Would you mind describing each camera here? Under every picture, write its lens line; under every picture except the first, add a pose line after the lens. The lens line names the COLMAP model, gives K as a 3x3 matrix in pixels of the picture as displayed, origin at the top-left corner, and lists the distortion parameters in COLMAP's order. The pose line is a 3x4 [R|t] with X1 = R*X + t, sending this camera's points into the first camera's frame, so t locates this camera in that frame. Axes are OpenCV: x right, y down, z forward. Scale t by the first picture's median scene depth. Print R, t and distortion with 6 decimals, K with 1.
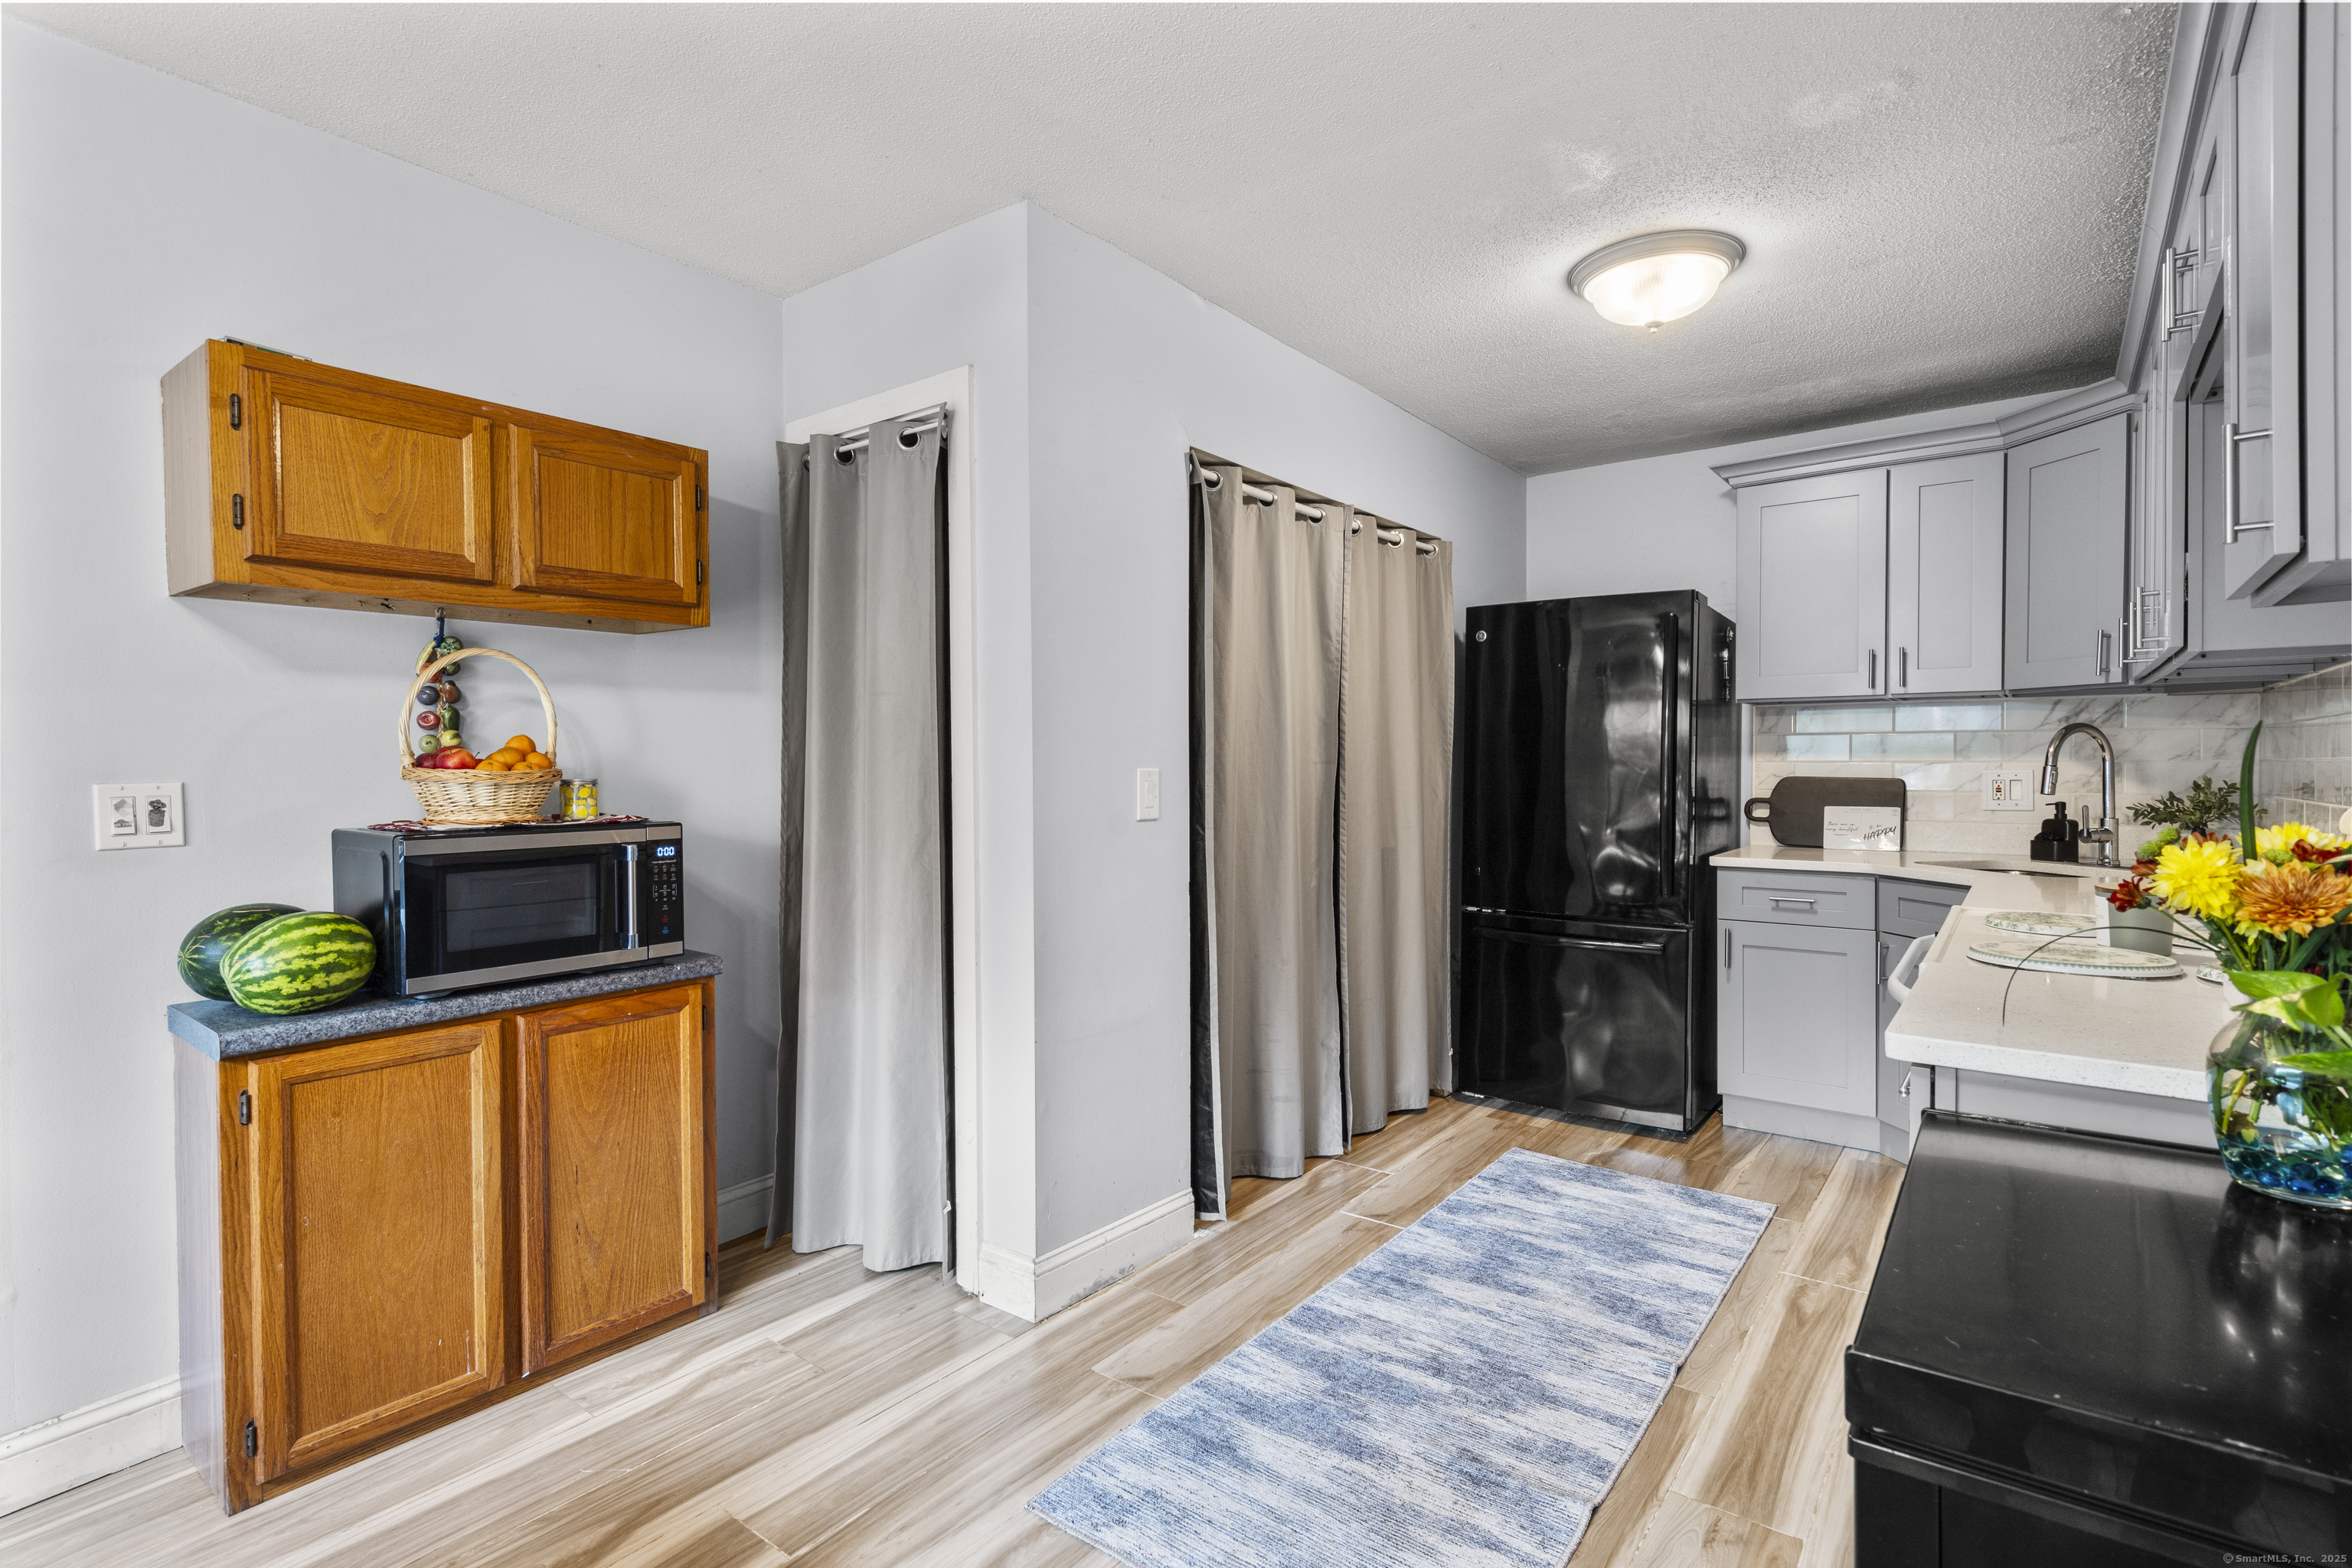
lens RADIAL K [[1130.7, 0, 1183.0], [0, 1130.7, 778.0], [0, 0, 1]] dist [0.000092, -0.000130]
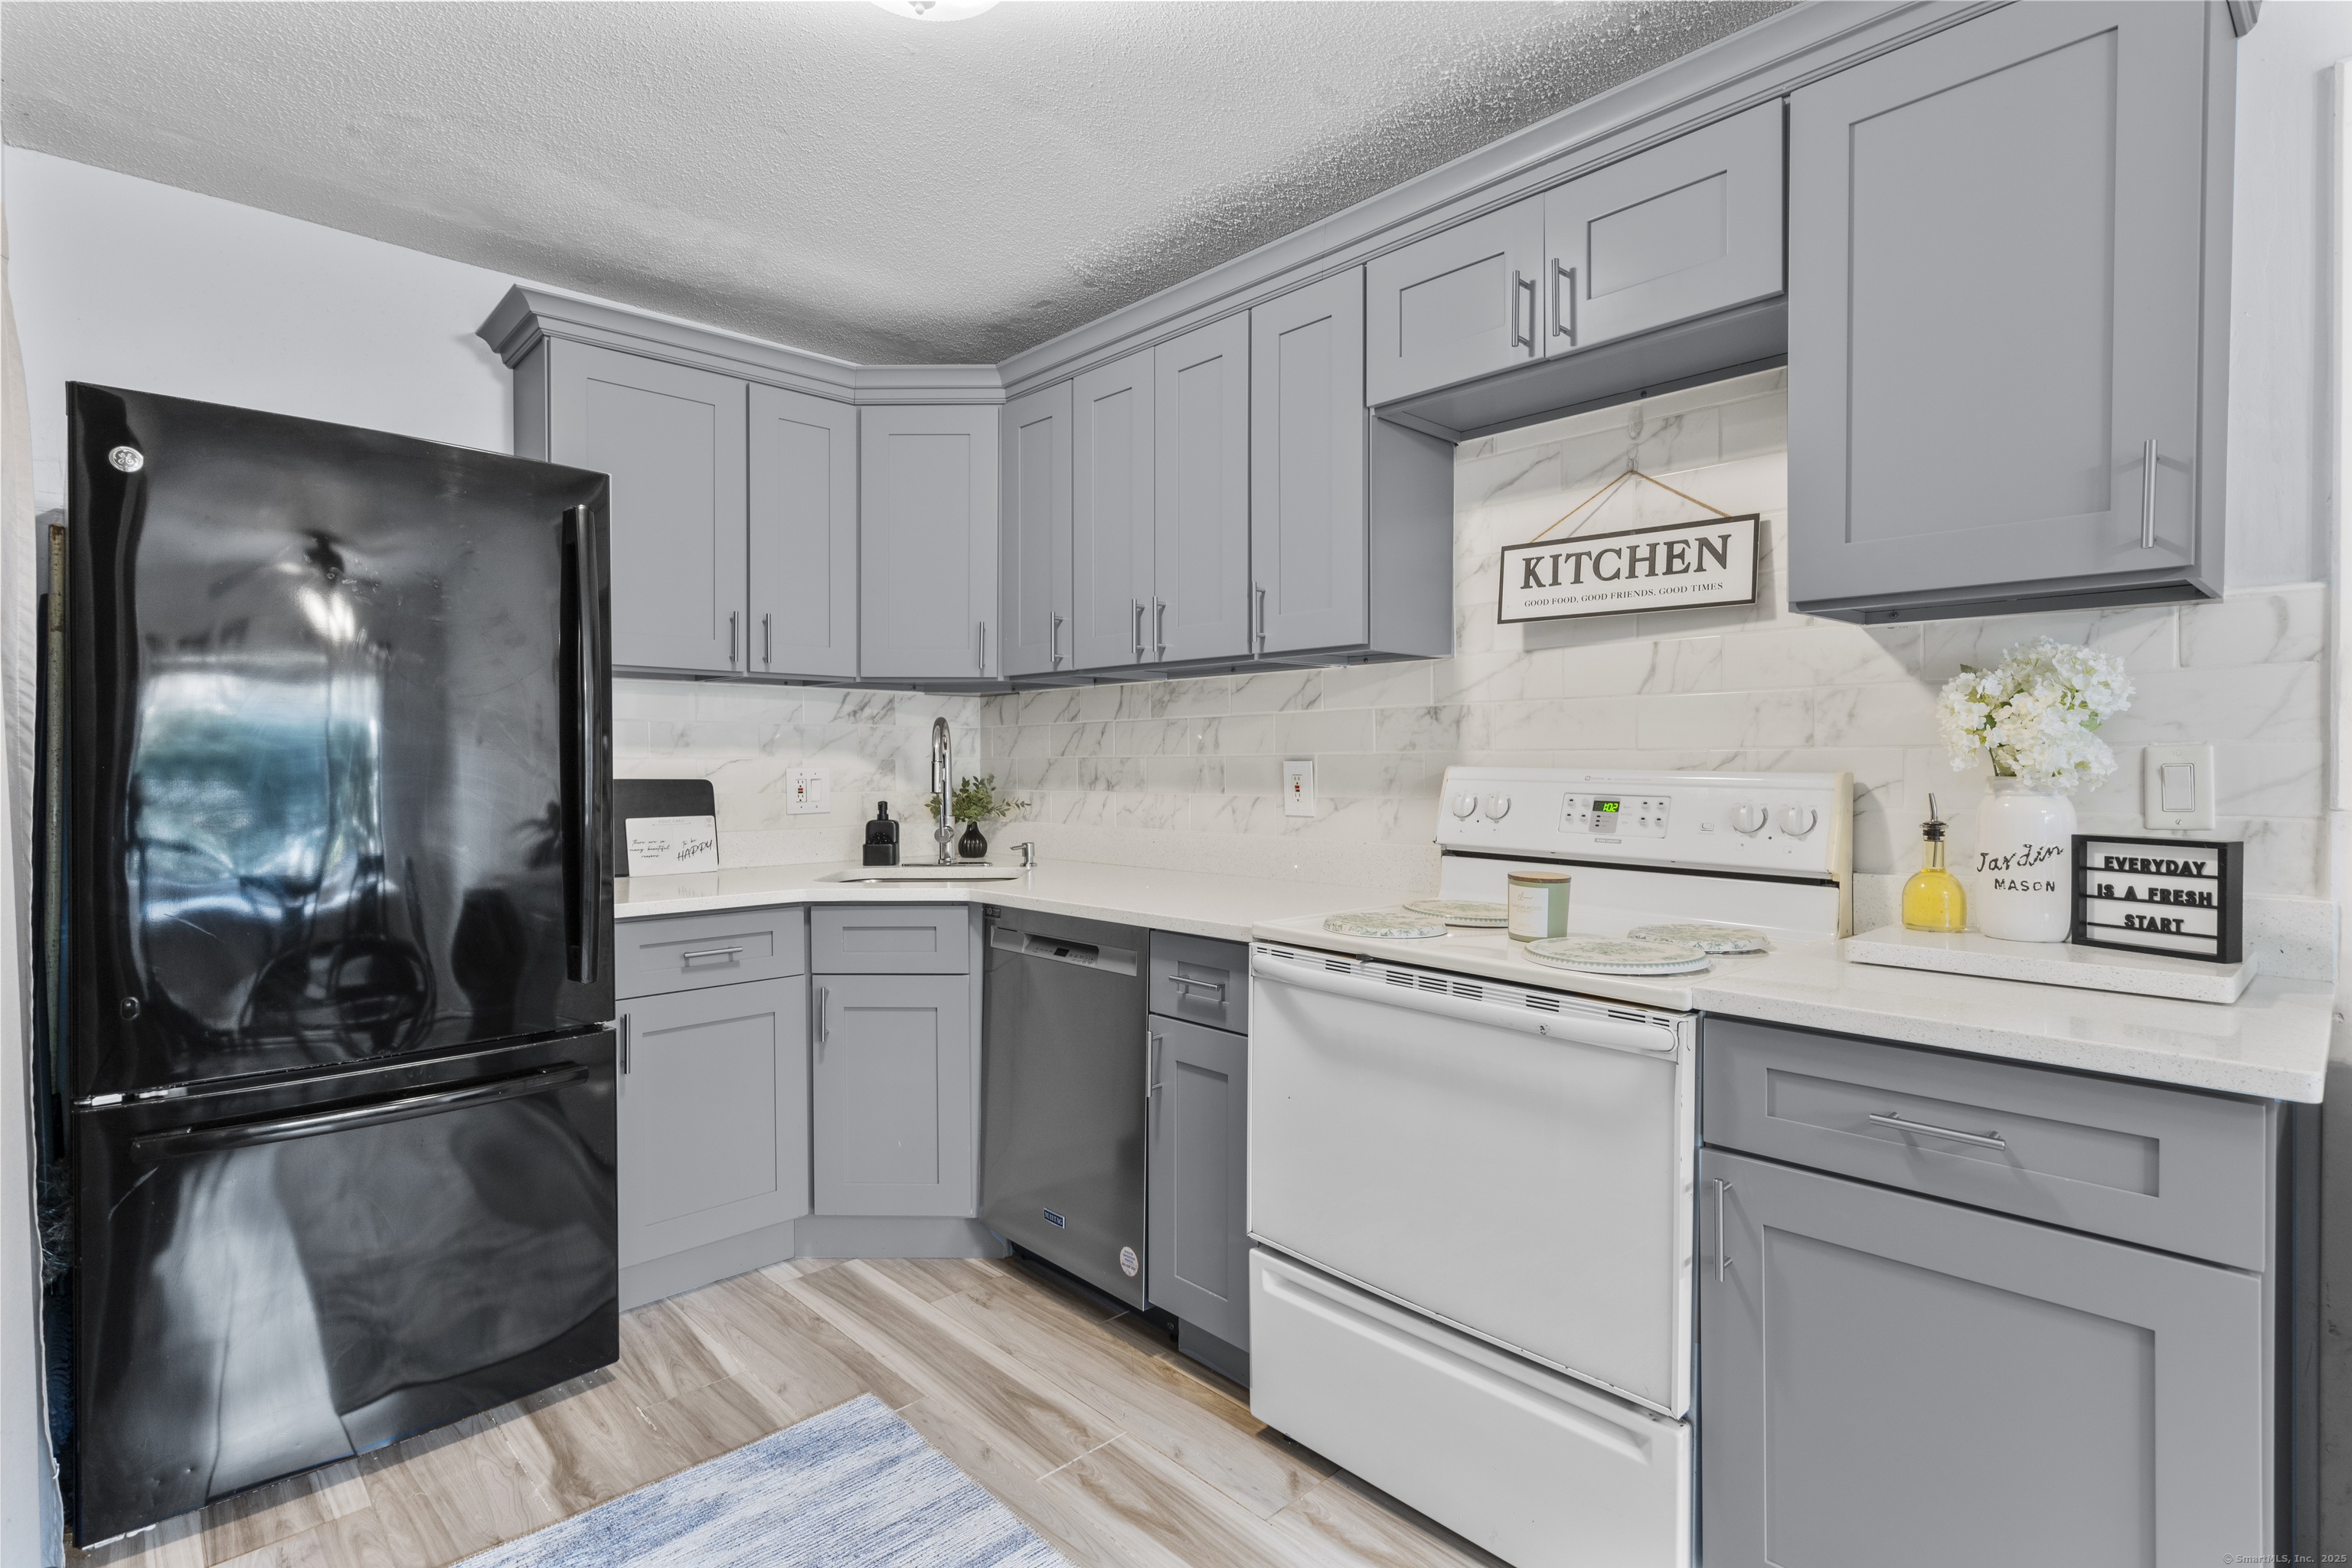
lens RADIAL K [[1130.7, 0, 1183.0], [0, 1130.7, 778.0], [0, 0, 1]] dist [0.000092, -0.000130]
pose [[0.153935, -0.011578, 0.988013, -0.109937], [0.014681, 0.999848, 0.009429, -0.003419], [-0.987972, 0.013053, 0.154081, 0.601844]]
